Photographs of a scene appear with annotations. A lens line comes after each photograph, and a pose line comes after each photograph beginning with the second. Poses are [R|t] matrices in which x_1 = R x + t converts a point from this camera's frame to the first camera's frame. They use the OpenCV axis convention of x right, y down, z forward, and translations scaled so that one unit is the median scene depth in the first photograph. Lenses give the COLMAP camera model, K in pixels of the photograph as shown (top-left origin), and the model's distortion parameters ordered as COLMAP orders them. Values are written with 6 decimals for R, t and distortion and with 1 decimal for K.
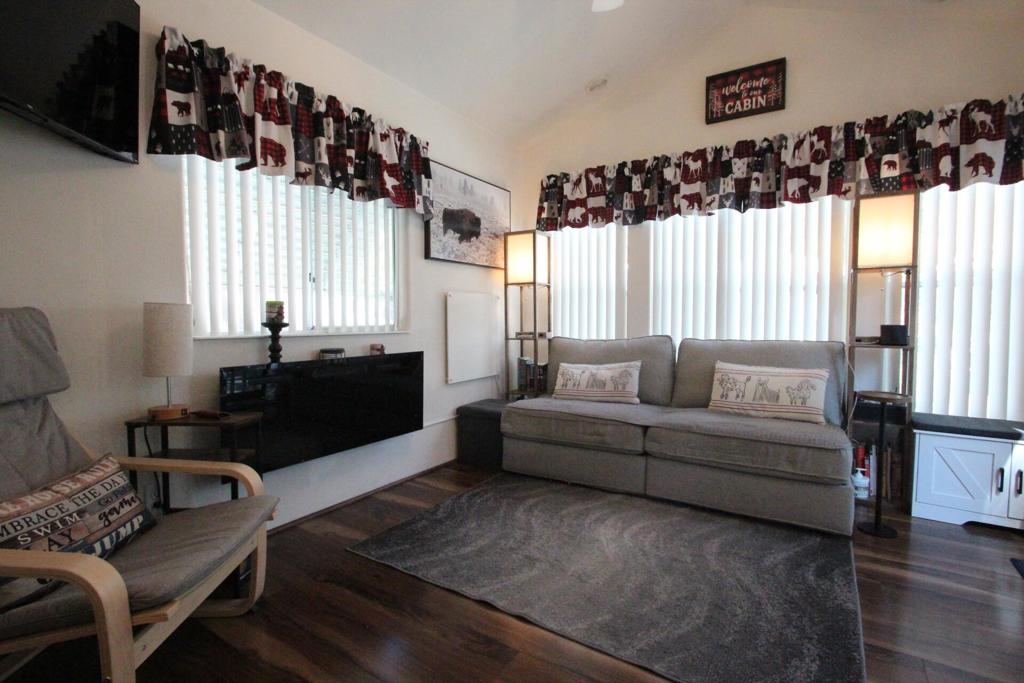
lens RADIAL K [[473.1, 0, 512.9], [0, 473.1, 339.4], [0, 0, 1]] dist [0.007004, -0.012617]
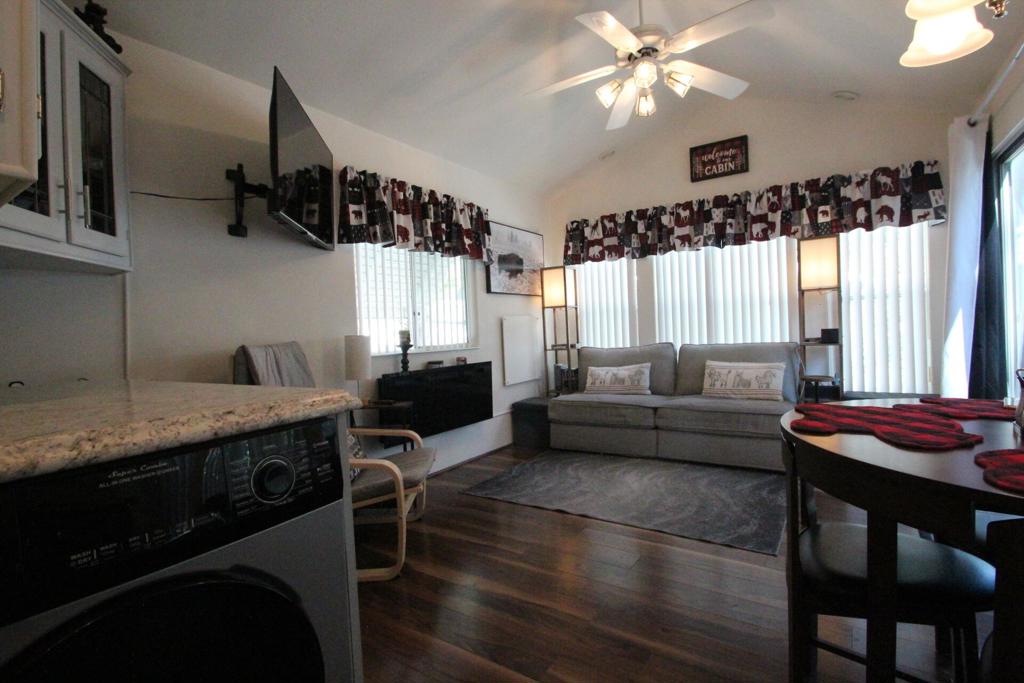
lens RADIAL K [[481.4, 0, 514.8], [0, 481.4, 339.6], [0, 0, 1]] dist [-0.001899, -0.000226]
pose [[0.999115, -0.039524, -0.014411, -0.103911], [0.039139, 0.998894, -0.026068, 0.001741], [0.015425, 0.025481, 0.999556, -0.422638]]
